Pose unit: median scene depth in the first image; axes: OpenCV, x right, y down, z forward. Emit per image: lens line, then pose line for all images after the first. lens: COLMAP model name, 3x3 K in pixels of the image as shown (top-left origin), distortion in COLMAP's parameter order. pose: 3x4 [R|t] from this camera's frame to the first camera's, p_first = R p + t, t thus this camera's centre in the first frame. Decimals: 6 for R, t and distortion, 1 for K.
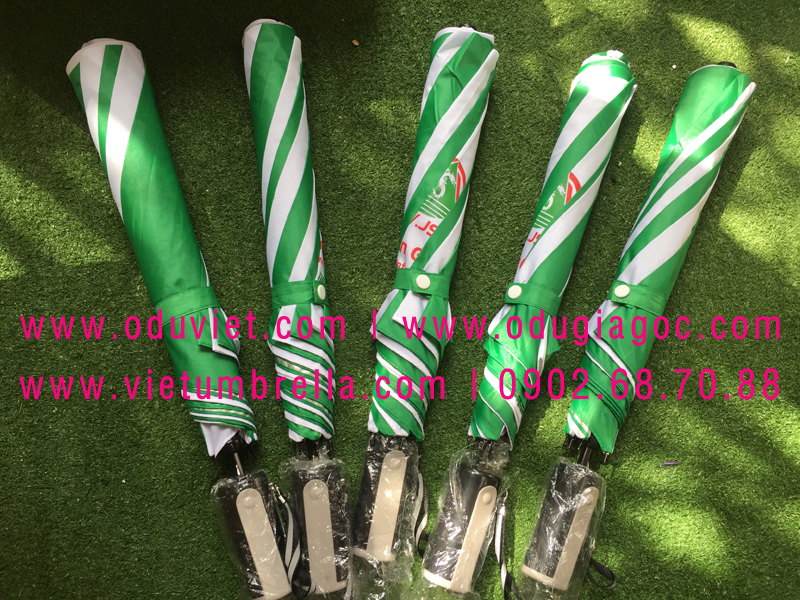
lens RADIAL K [[690.4, 0, 400.0], [0, 690.4, 300.0], [0, 0, 1]] dist [0.000555, -0.010243]
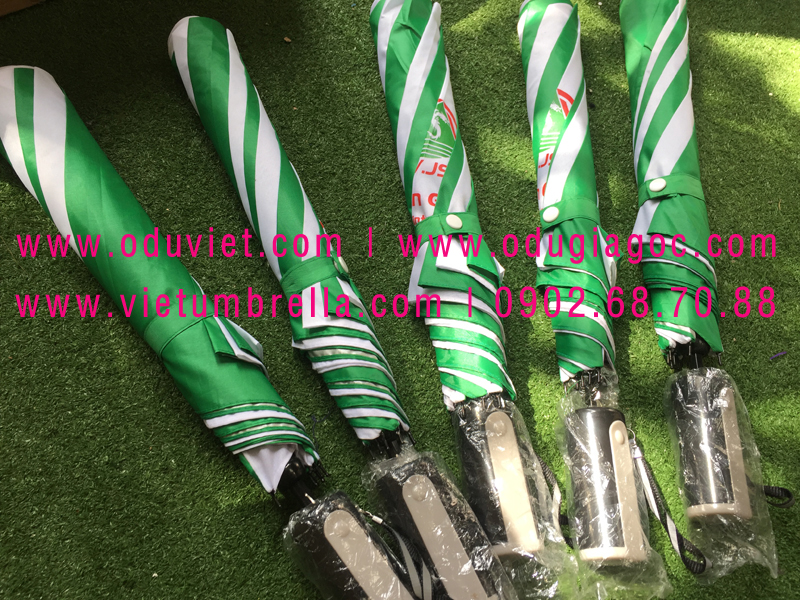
lens RADIAL K [[690.4, 0, 400.0], [0, 690.4, 300.0], [0, 0, 1]] dist [0.000555, -0.010243]
pose [[0.946482, -0.269081, 0.178232, -0.205204], [0.303934, 0.928884, -0.211655, 0.220859], [-0.108605, 0.254498, 0.960956, 0.206920]]
